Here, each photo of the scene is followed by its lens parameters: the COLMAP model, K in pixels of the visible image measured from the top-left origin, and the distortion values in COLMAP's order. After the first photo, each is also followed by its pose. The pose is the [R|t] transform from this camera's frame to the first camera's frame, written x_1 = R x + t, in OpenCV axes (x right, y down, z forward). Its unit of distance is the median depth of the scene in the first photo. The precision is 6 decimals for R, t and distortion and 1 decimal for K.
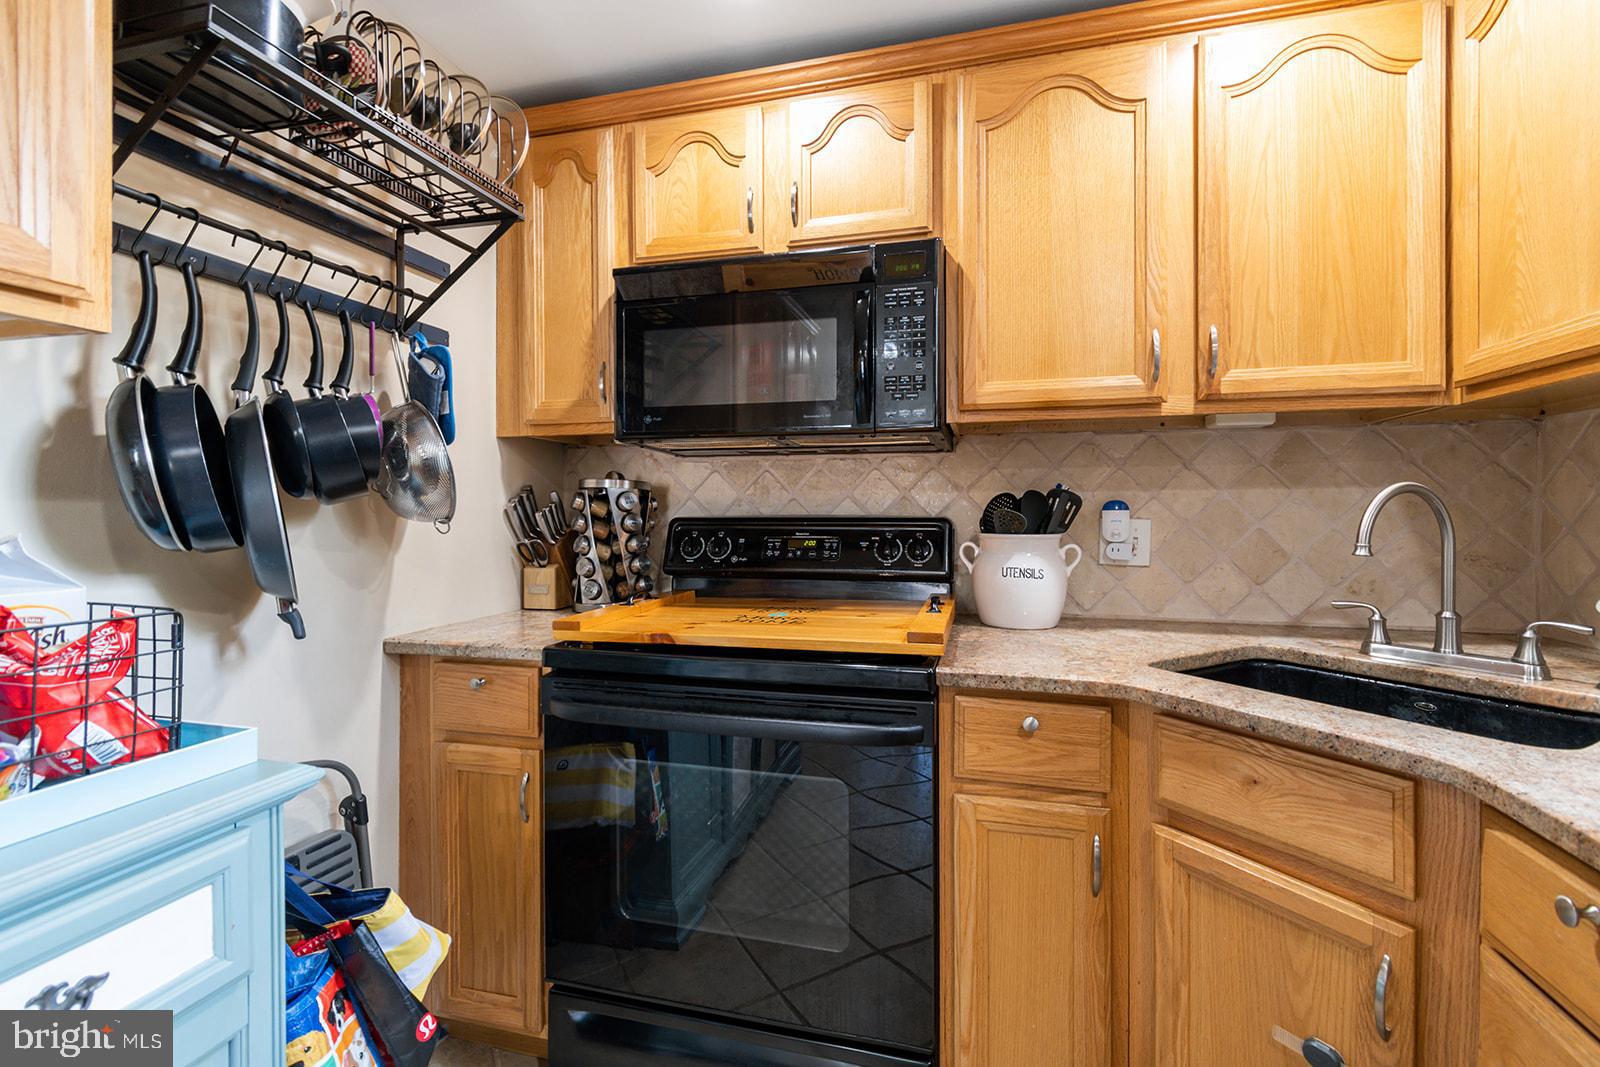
lens RADIAL K [[733.2, 0, 791.2], [0, 733.2, 511.4], [0, 0, 1]] dist [-0.002851, -0.001100]
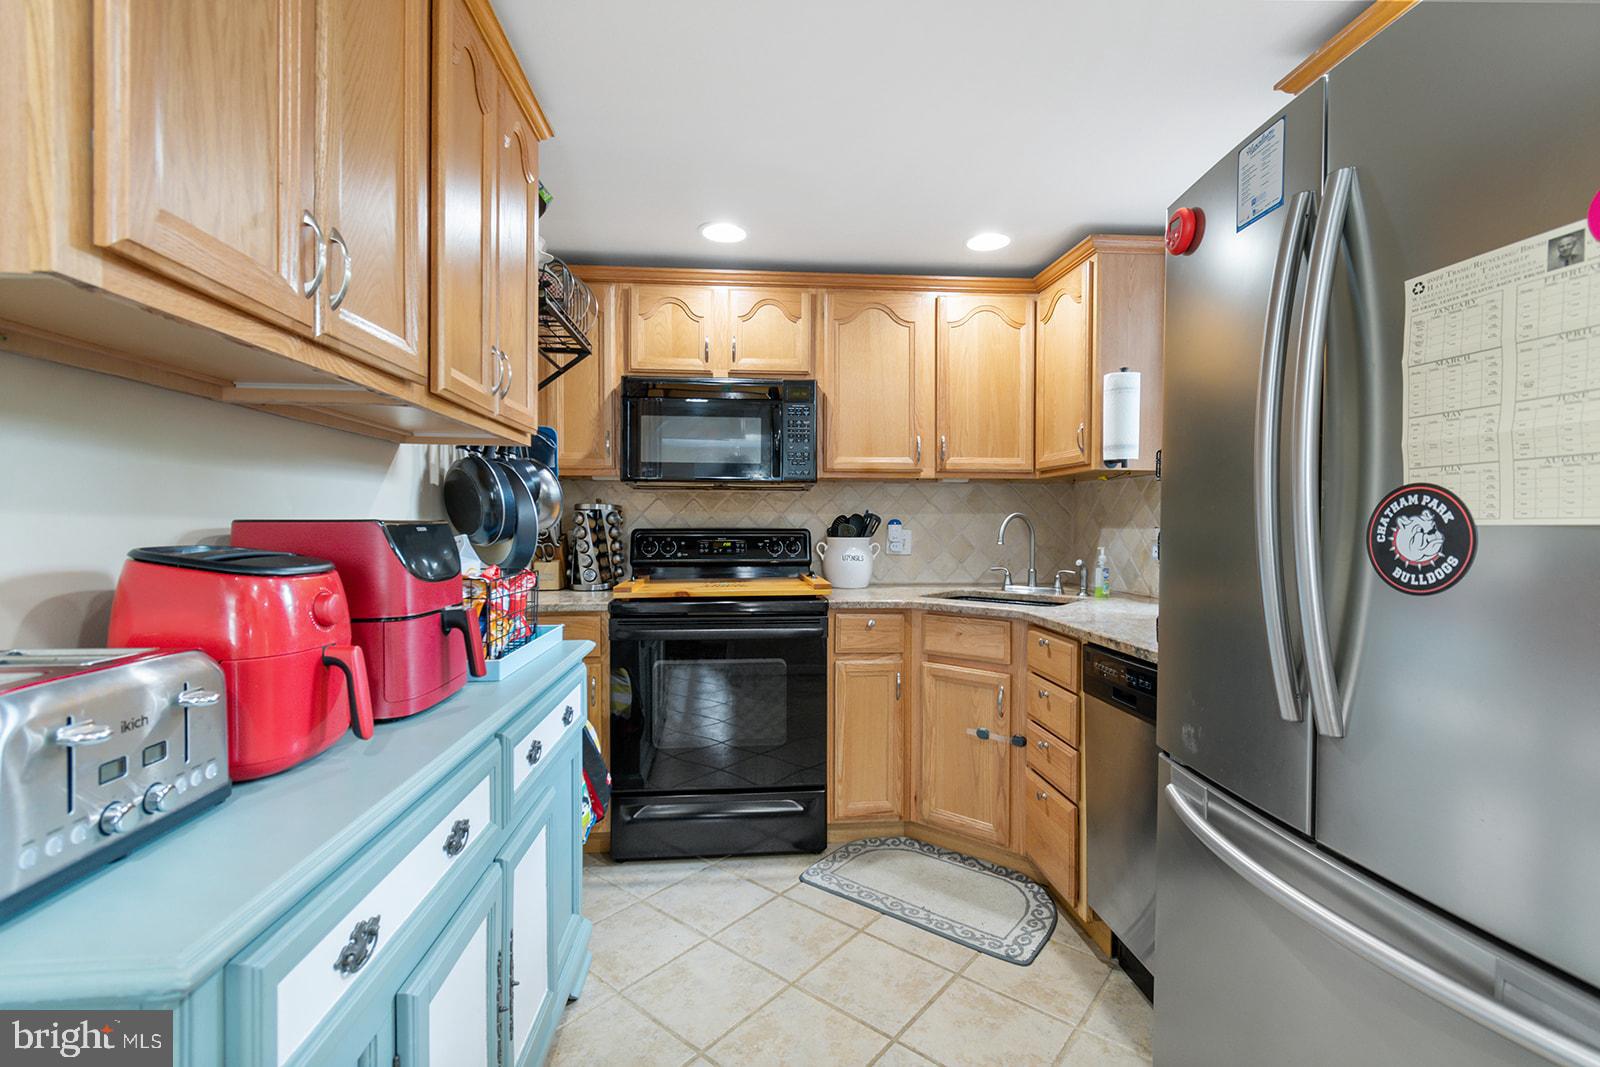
lens RADIAL K [[733.2, 0, 801.6], [0, 733.2, 532.2], [0, 0, 1]] dist [-0.002851, -0.001100]
pose [[0.936116, -0.000458, 0.351692, -0.478407], [-0.002657, 0.999961, 0.008373, 0.002619], [-0.351682, -0.008772, 0.936078, -0.728286]]
